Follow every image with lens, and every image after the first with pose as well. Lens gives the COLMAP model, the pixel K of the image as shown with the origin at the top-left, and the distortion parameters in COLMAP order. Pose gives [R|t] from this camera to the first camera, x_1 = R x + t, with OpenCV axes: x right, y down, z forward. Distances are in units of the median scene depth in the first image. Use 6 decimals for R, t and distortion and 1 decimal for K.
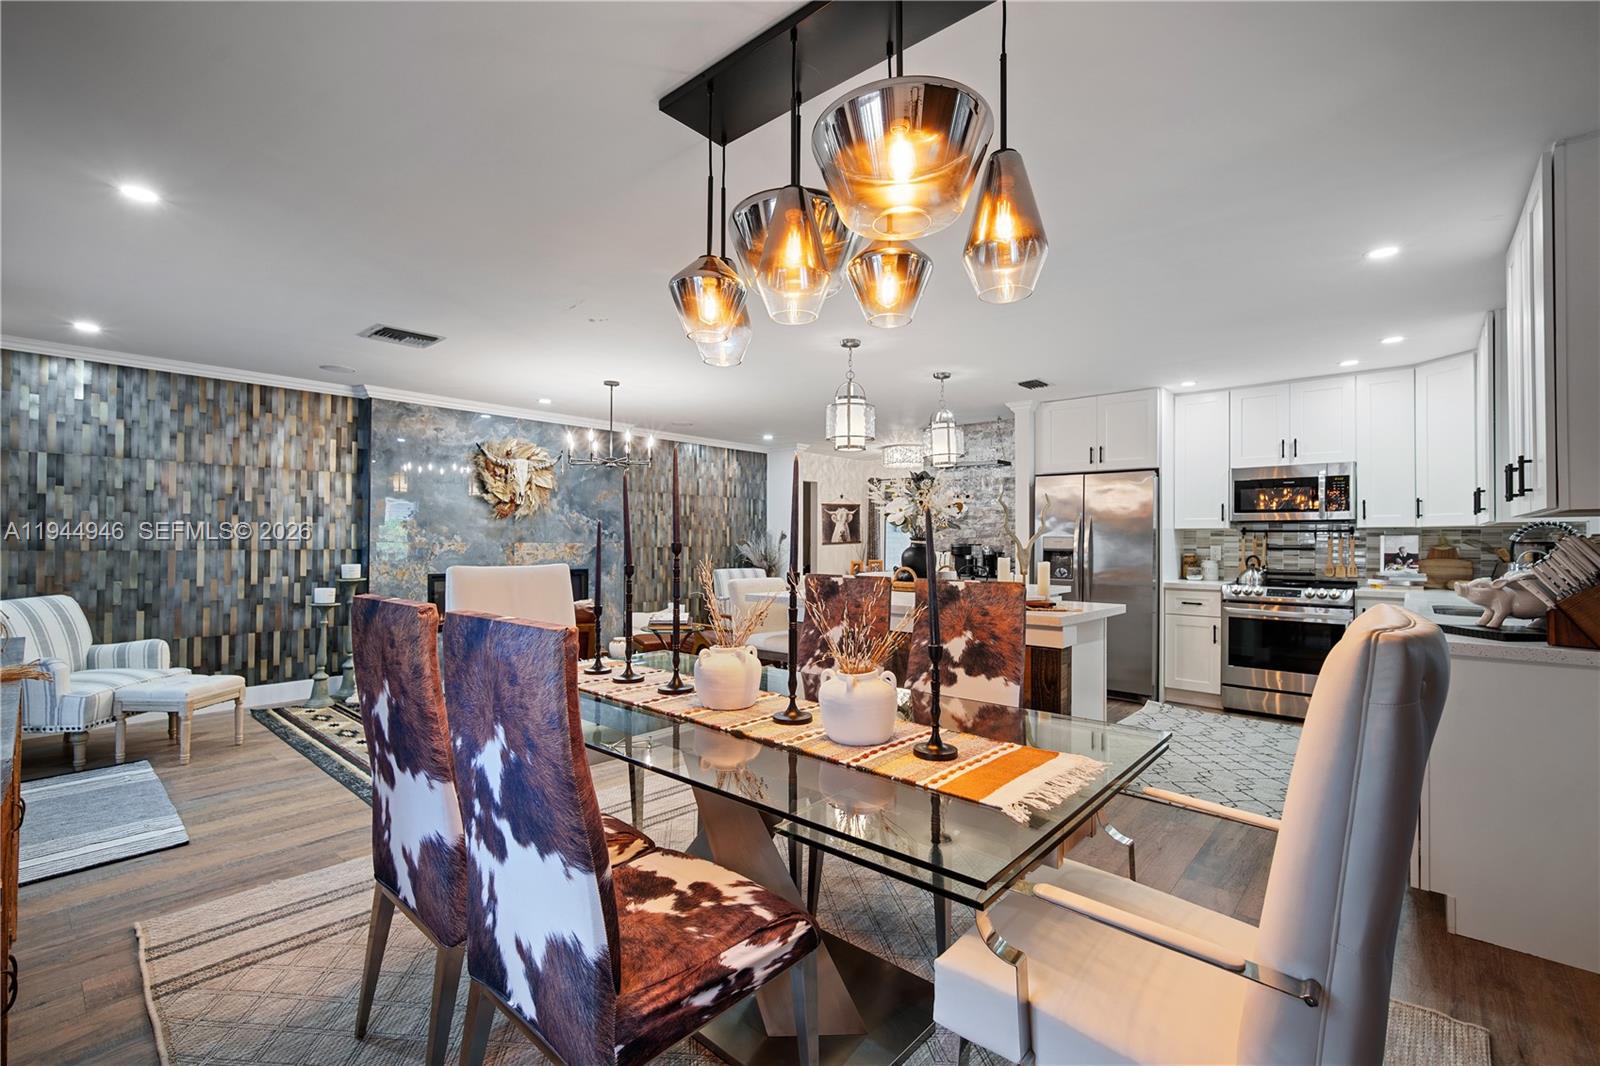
lens RADIAL K [[700.5, 0, 791.3], [0, 700.5, 532.4], [0, 0, 1]] dist [-0.009278, 0.005305]
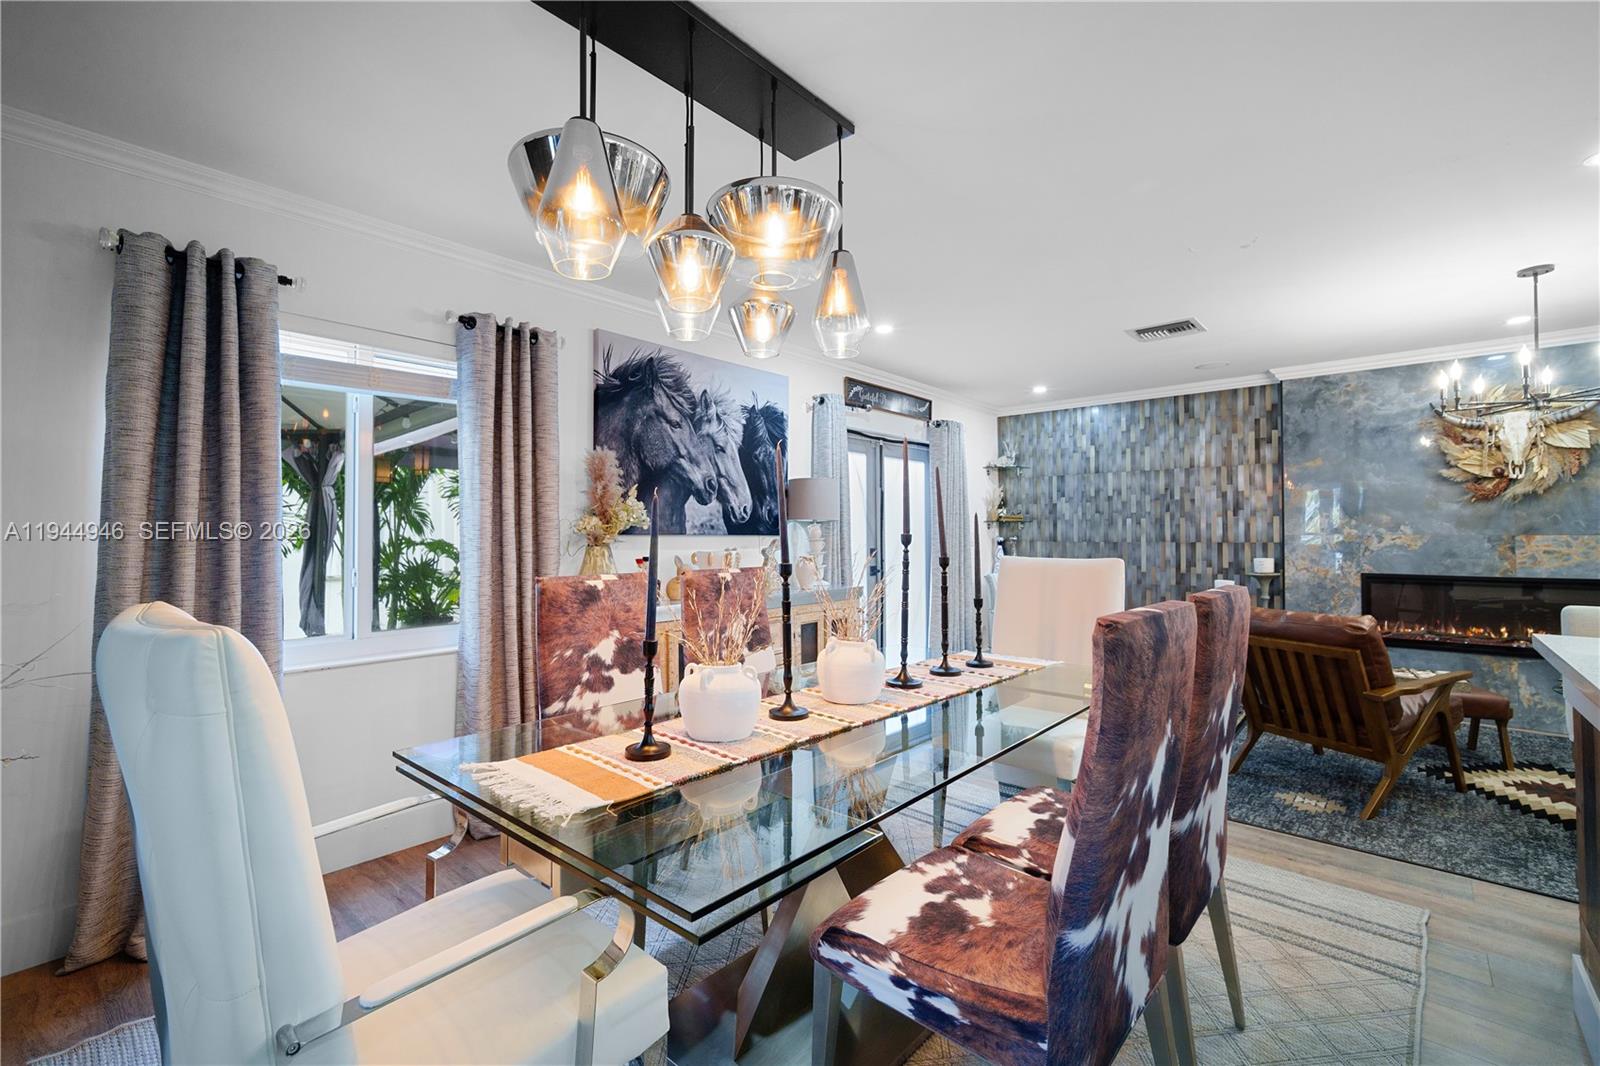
lens RADIAL K [[700.5, 0, 789.6], [0, 700.5, 525.0], [0, 0, 1]] dist [-0.009278, 0.005305]
pose [[0.005197, -0.015683, -0.999864, 0.342106], [0.018330, 0.999711, -0.015586, 0.002894], [0.999818, -0.018246, 0.005483, 0.341407]]
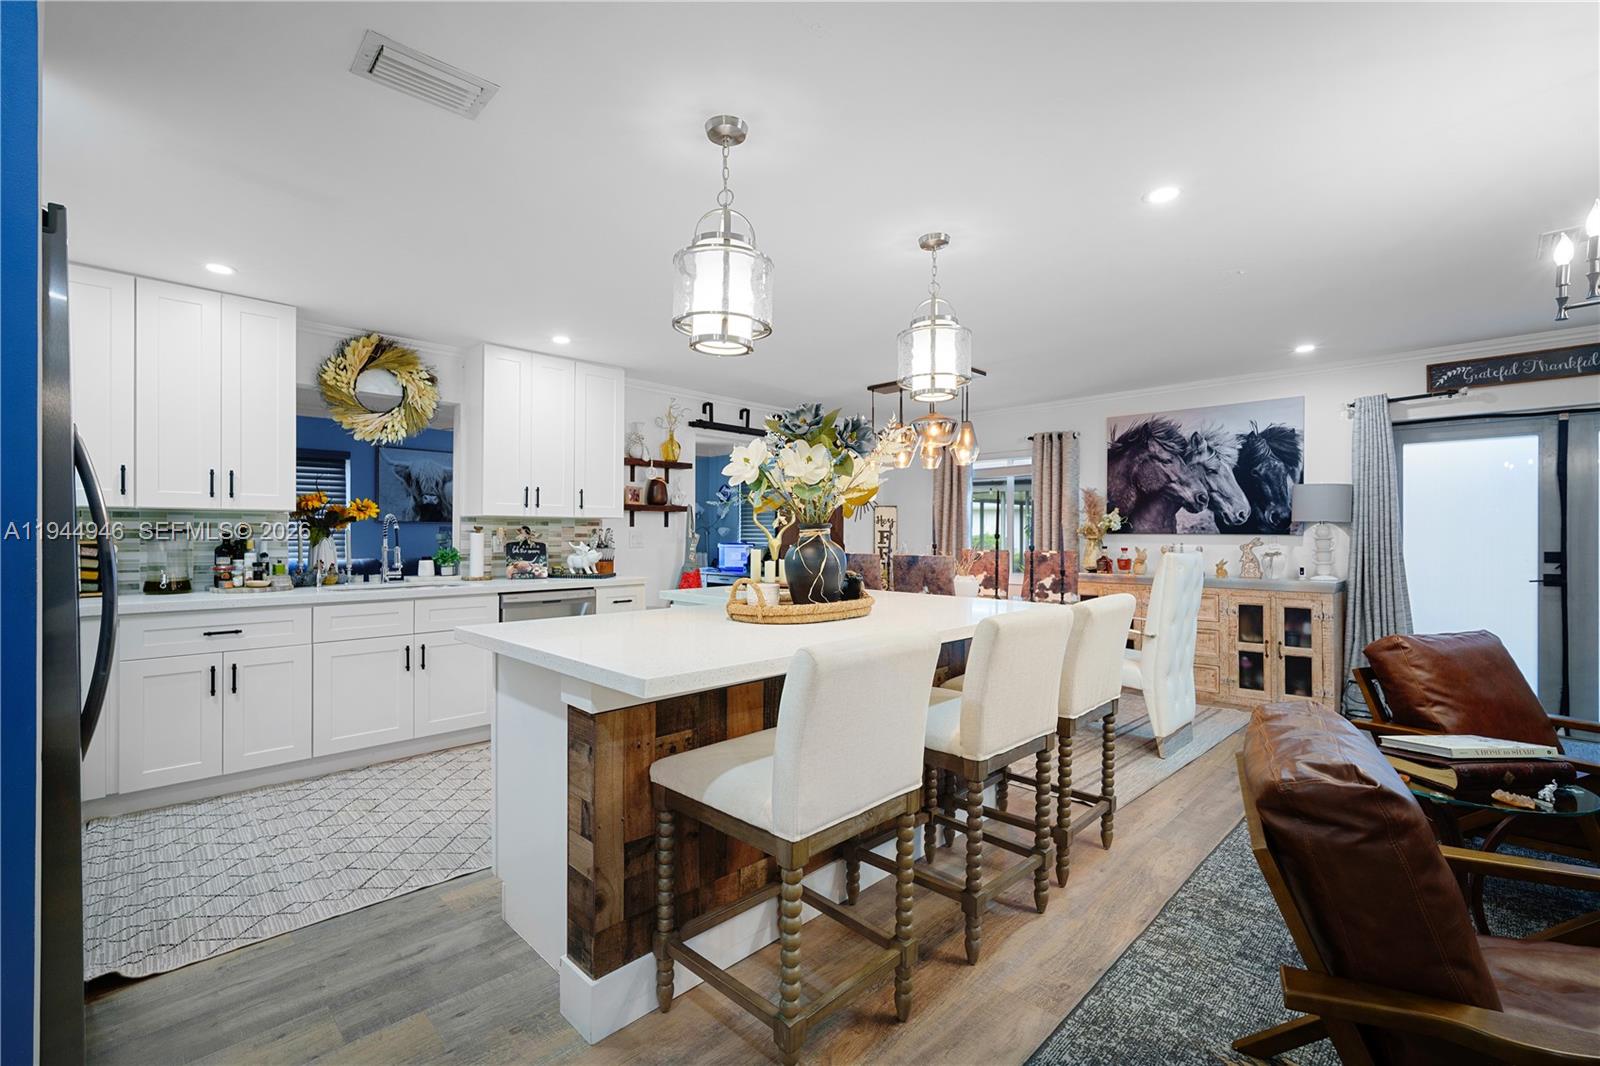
lens RADIAL K [[700.5, 0, 794.9], [0, 700.5, 530.8], [0, 0, 1]] dist [-0.009278, 0.005305]
pose [[-0.998567, -0.005381, 0.053250, 0.146989], [-0.006378, 0.999807, -0.018572, 0.017880], [-0.053140, -0.018885, -0.998408, 1.313875]]
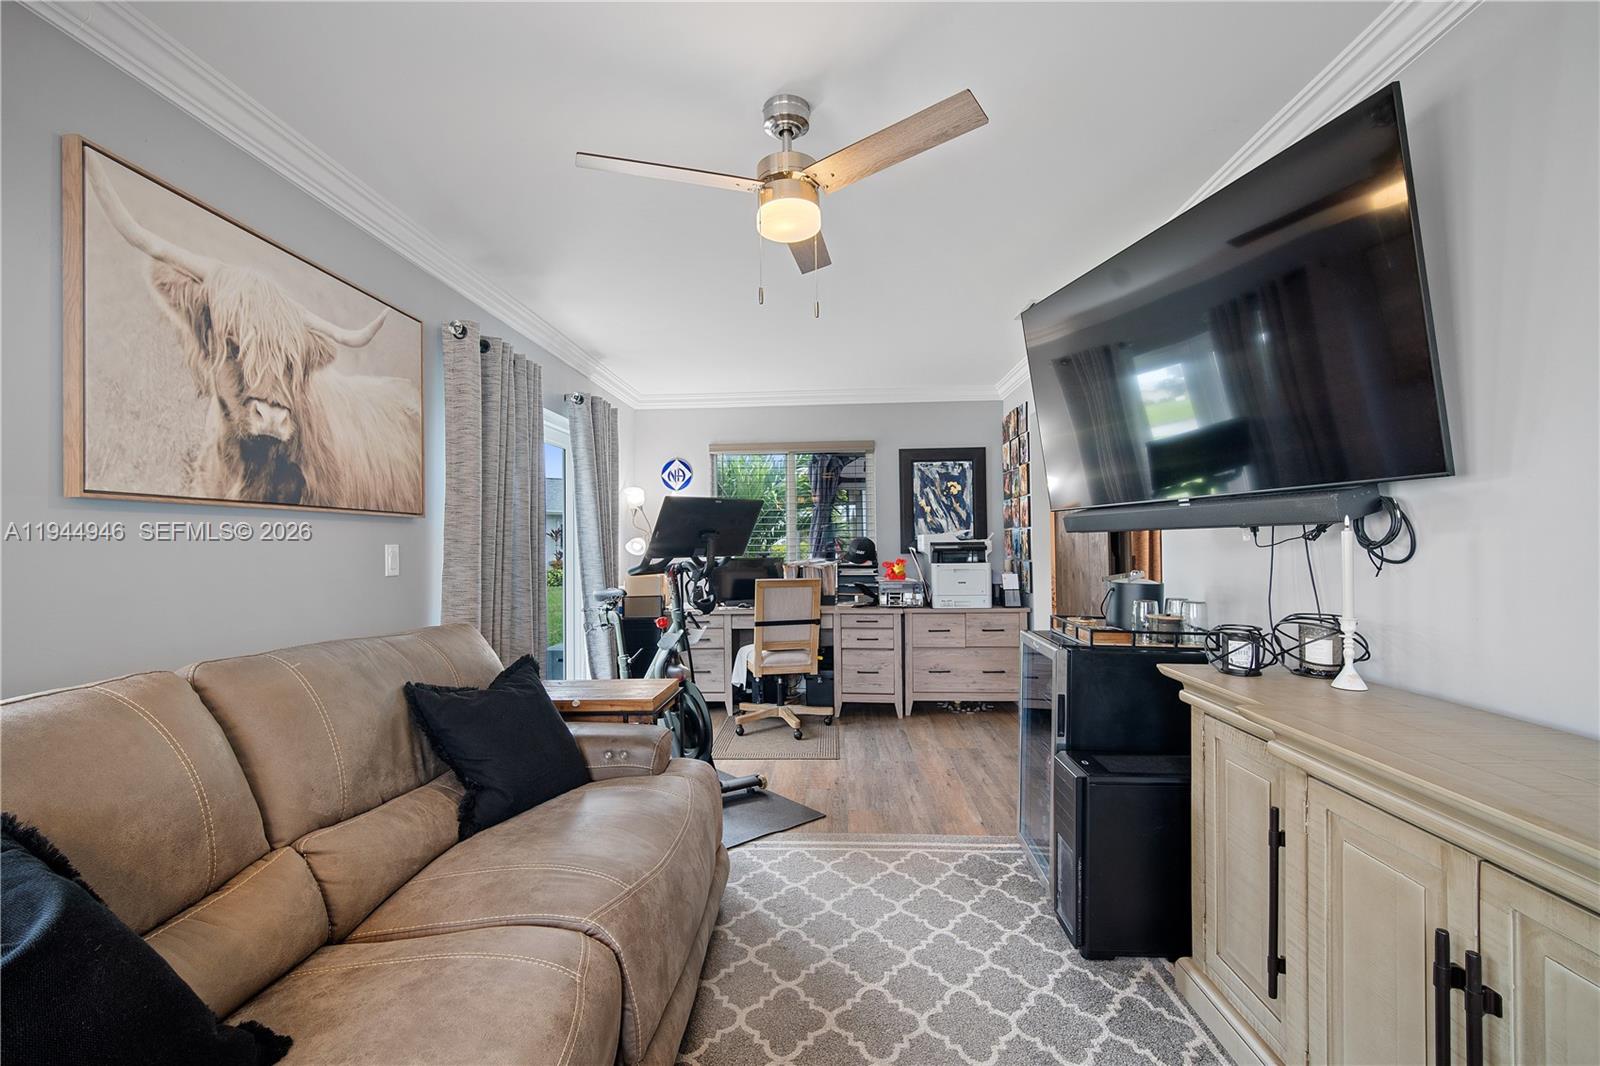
lens RADIAL K [[700.5, 0, 795.9], [0, 700.5, 532.2], [0, 0, 1]] dist [-0.009278, 0.005305]
pose [[-0.780259, -0.005573, -0.625431, 0.934316], [0.014581, 0.999526, -0.027097, 0.010050], [0.625286, -0.030262, -0.779809, 0.467497]]
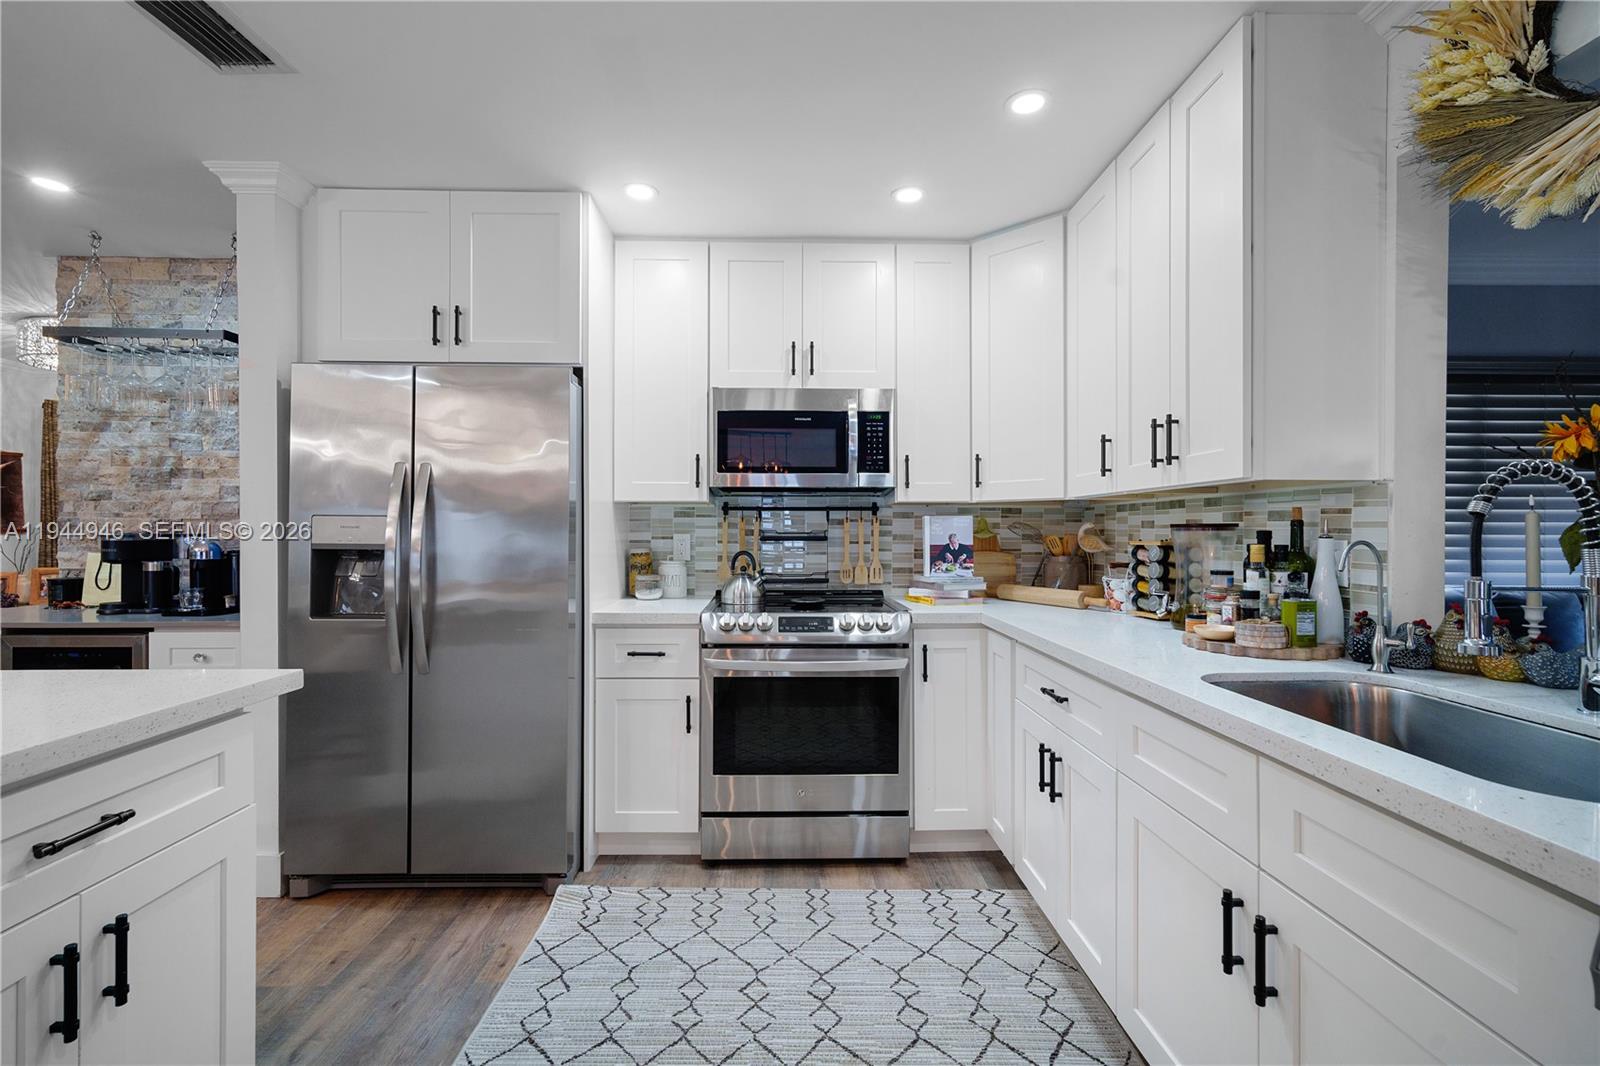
lens RADIAL K [[700.5, 0, 789.1], [0, 700.5, 520.4], [0, 0, 1]] dist [-0.009278, 0.005305]
pose [[0.733922, 0.002763, 0.679228, 0.318123], [-0.003940, 0.999992, 0.000189, 0.008159], [-0.679222, -0.002815, 0.733927, 0.580395]]
